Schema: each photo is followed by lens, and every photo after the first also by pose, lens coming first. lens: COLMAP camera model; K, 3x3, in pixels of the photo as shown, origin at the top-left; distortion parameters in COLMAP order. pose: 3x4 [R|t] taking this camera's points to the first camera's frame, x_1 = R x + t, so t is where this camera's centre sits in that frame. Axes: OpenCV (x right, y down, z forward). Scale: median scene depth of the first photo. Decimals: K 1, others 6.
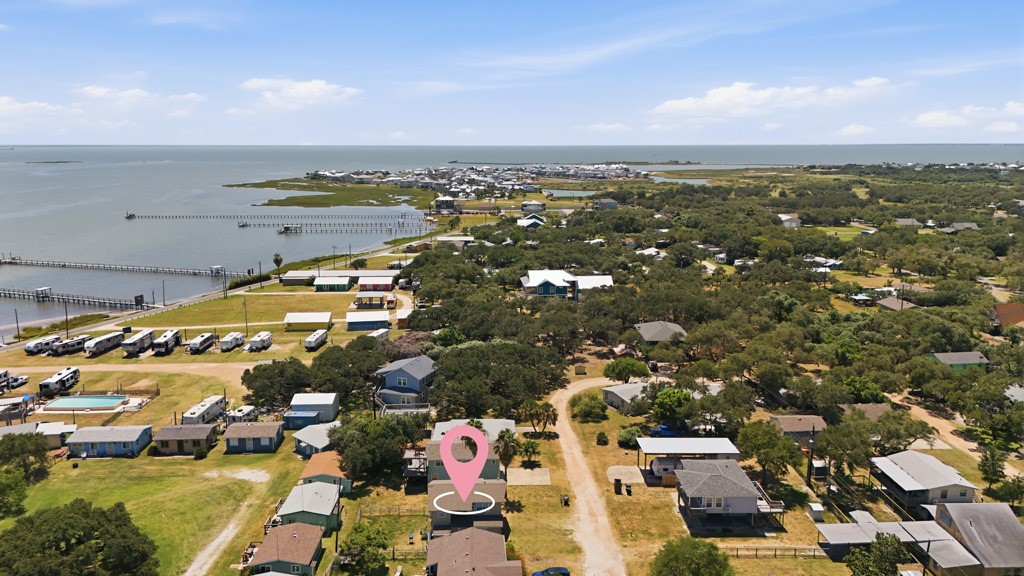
lens RADIAL K [[755.4, 0, 514.5], [0, 755.4, 287.4], [0, 0, 1]] dist [0.058172, -0.043423]
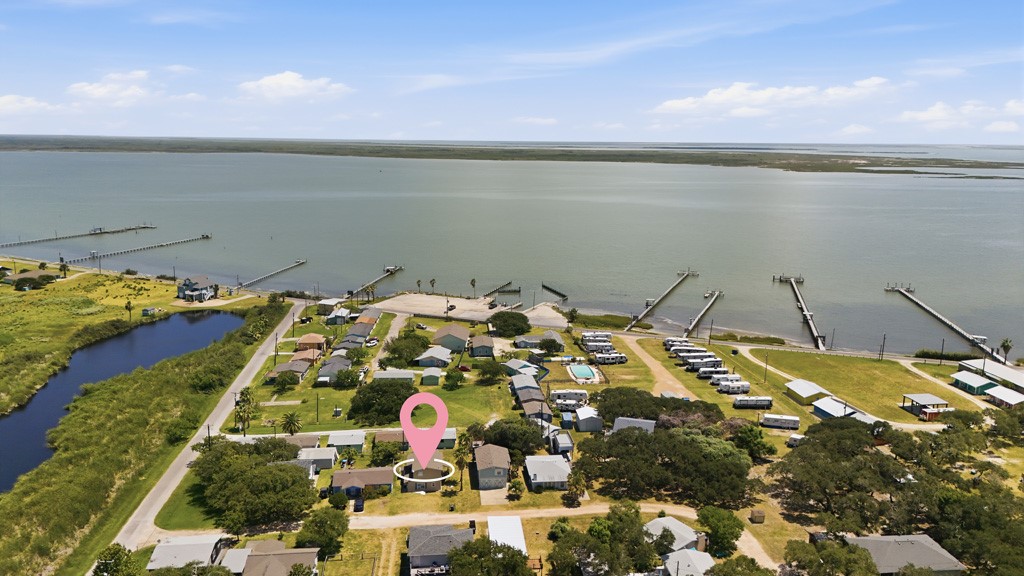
lens RADIAL K [[755.4, 0, 507.7], [0, 755.4, 285.7], [0, 0, 1]] dist [0.058172, -0.043423]
pose [[0.068769, 0.192096, -0.978964, 0.816843], [-0.196919, 0.964594, 0.175444, -0.233052], [0.978005, 0.180712, 0.104162, 0.511276]]
